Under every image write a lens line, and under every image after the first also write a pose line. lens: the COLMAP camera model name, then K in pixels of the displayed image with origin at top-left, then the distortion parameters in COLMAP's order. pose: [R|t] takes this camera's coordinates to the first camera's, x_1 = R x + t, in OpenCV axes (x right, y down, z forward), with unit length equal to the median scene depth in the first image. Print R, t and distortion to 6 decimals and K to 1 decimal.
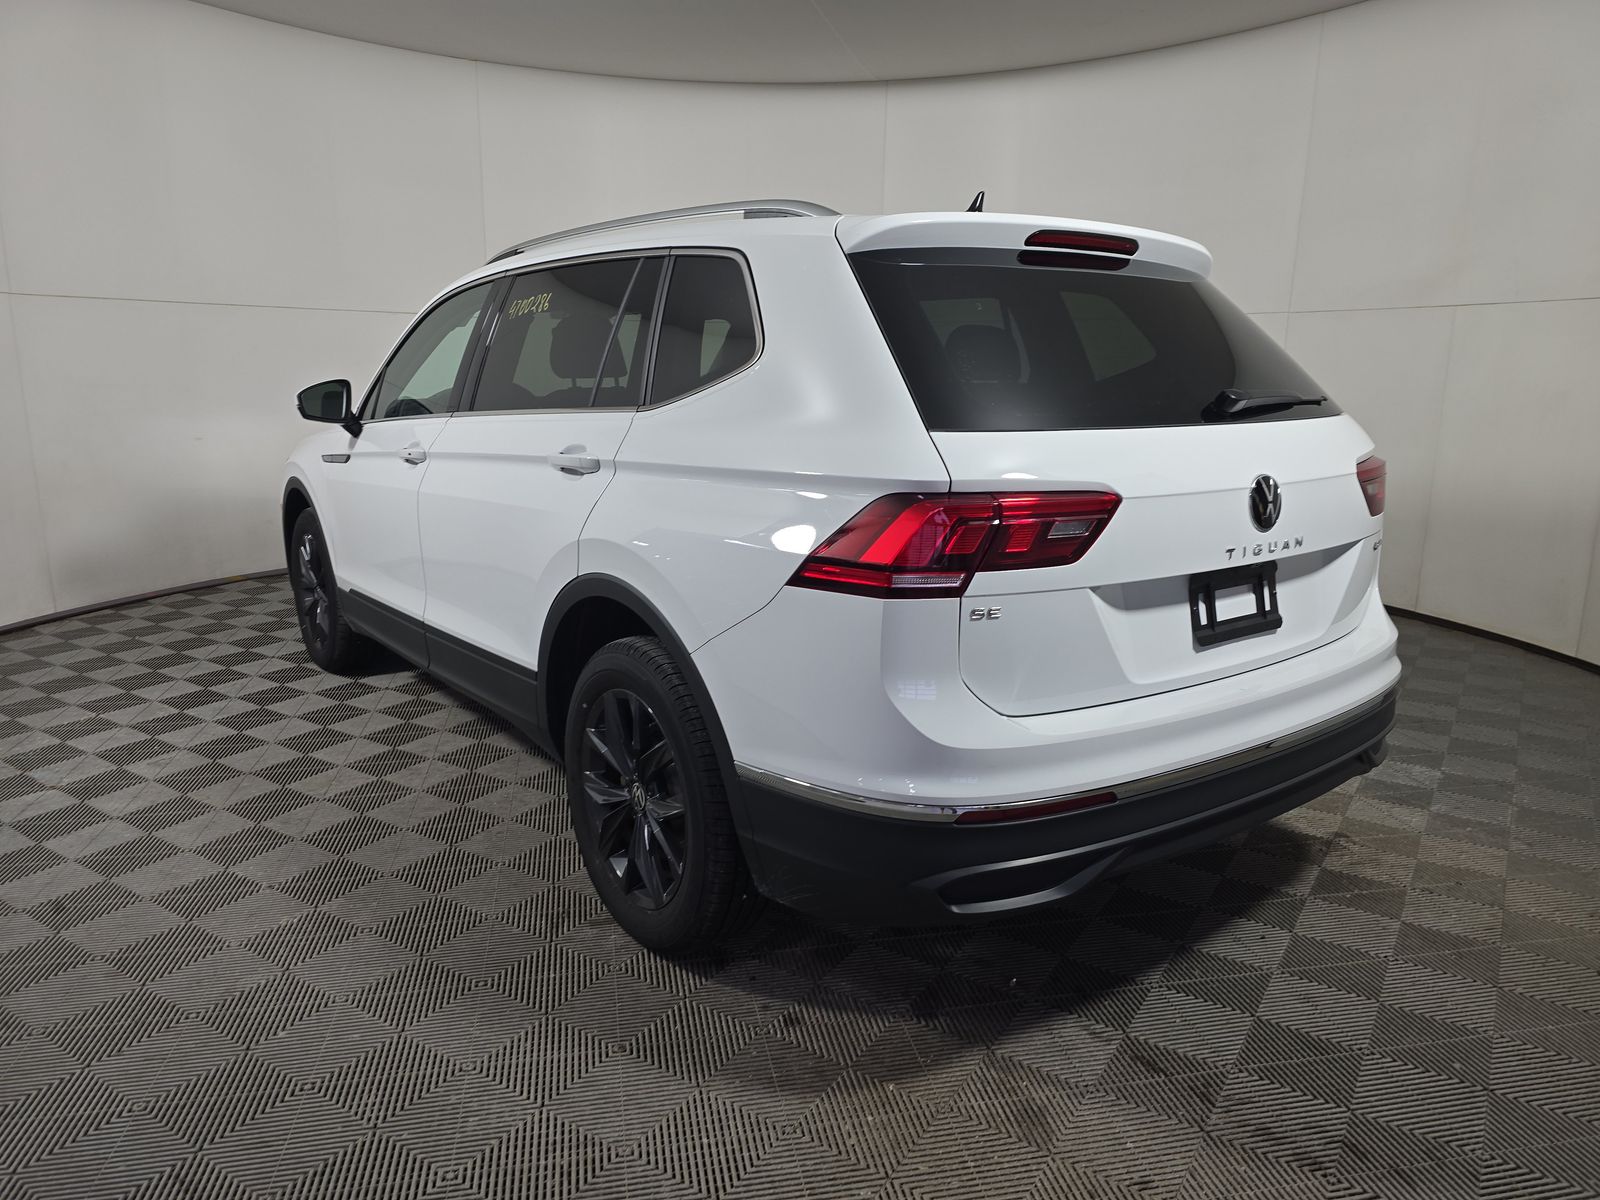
lens RADIAL K [[1088.5, 0, 800.0], [0, 1088.5, 600.0], [0, 0, 1]] dist [0.027174, 0.001822]
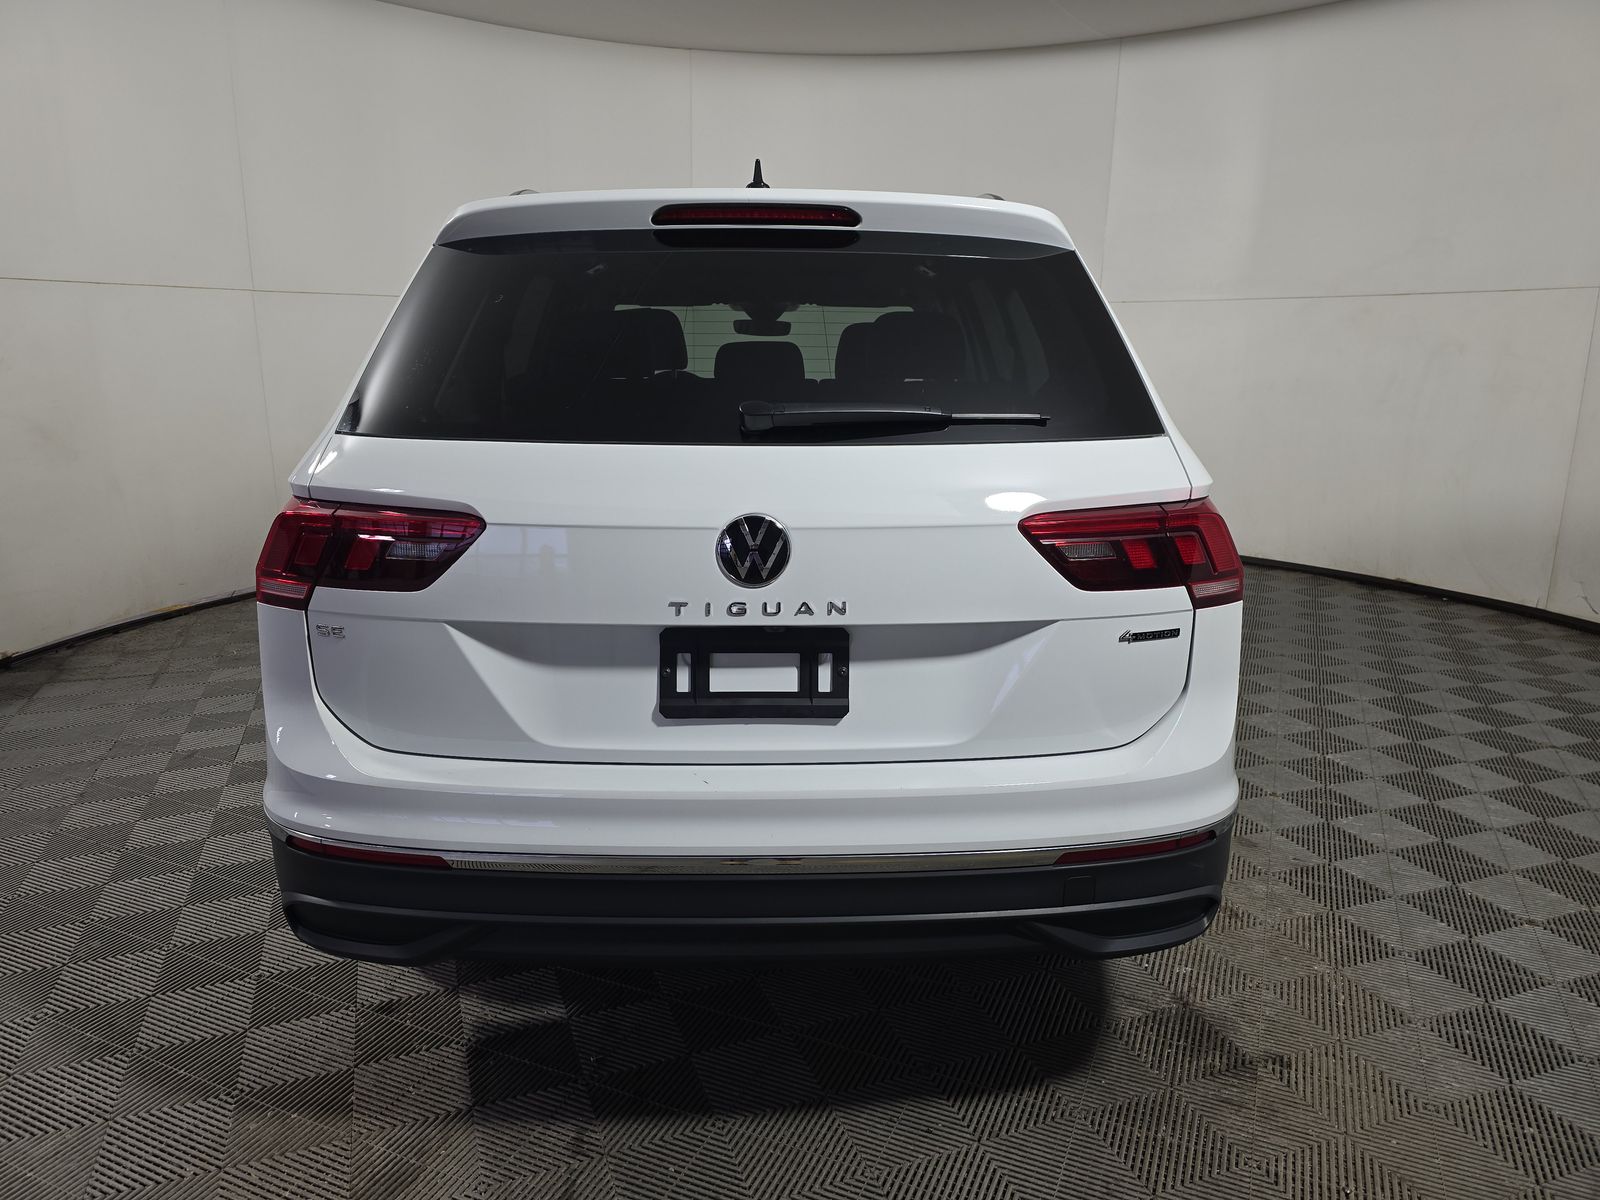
lens RADIAL K [[1088.5, 0, 800.0], [0, 1088.5, 600.0], [0, 0, 1]] dist [0.027174, 0.001822]
pose [[0.813448, 0.128861, -0.567183, 0.872063], [-0.122616, 0.991227, 0.049347, -0.093520], [0.568566, 0.029405, 0.822112, 0.389450]]
